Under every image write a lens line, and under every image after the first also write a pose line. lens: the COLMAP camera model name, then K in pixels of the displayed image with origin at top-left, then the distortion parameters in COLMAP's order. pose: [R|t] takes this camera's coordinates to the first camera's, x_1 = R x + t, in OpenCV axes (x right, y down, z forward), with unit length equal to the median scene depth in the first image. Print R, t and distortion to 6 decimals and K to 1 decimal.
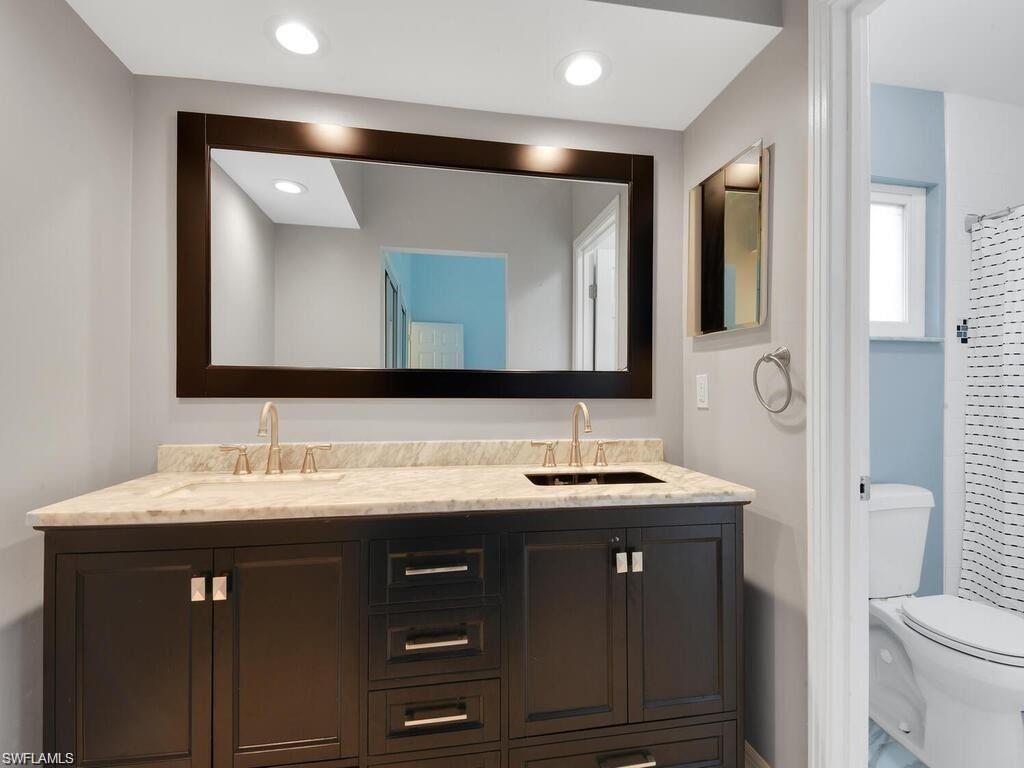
lens RADIAL K [[475.1, 0, 516.6], [0, 475.1, 386.0], [0, 0, 1]] dist [0.048804, -0.010552]
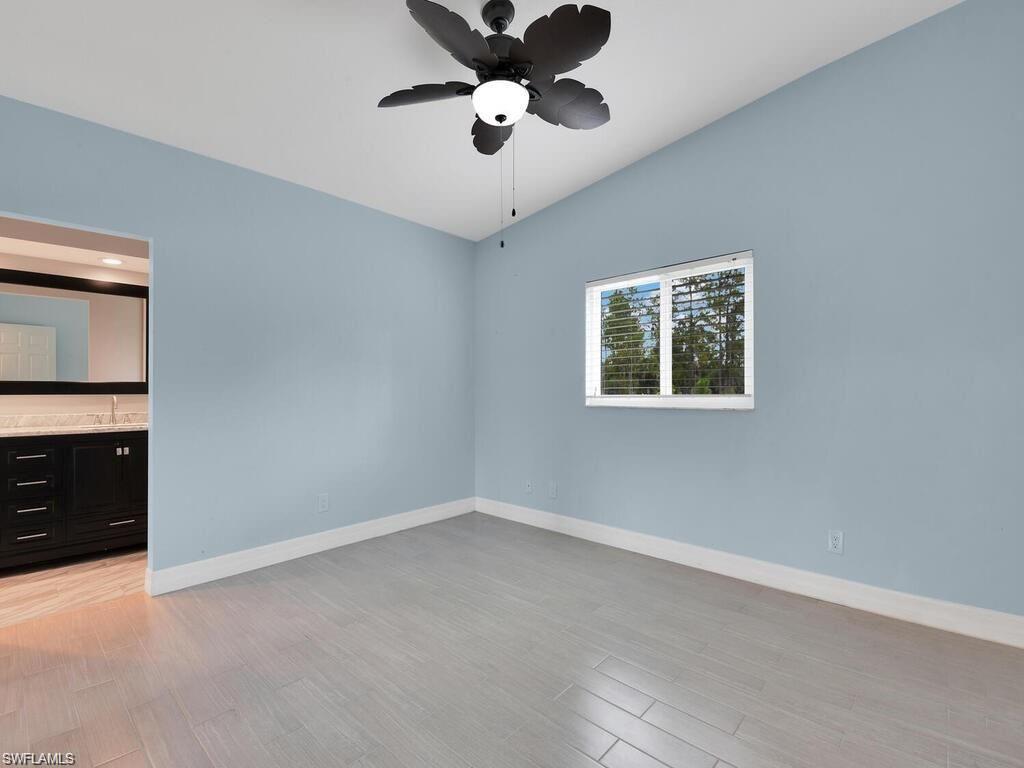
lens RADIAL K [[472.7, 0, 512.0], [0, 472.7, 384.0], [0, 0, 1]] dist [-0.001044, -0.014238]
pose [[0.794493, -0.003481, 0.607263, 0.278790], [0.000251, 0.999985, 0.005403, -0.033109], [-0.607273, -0.004140, 0.794483, -1.904365]]
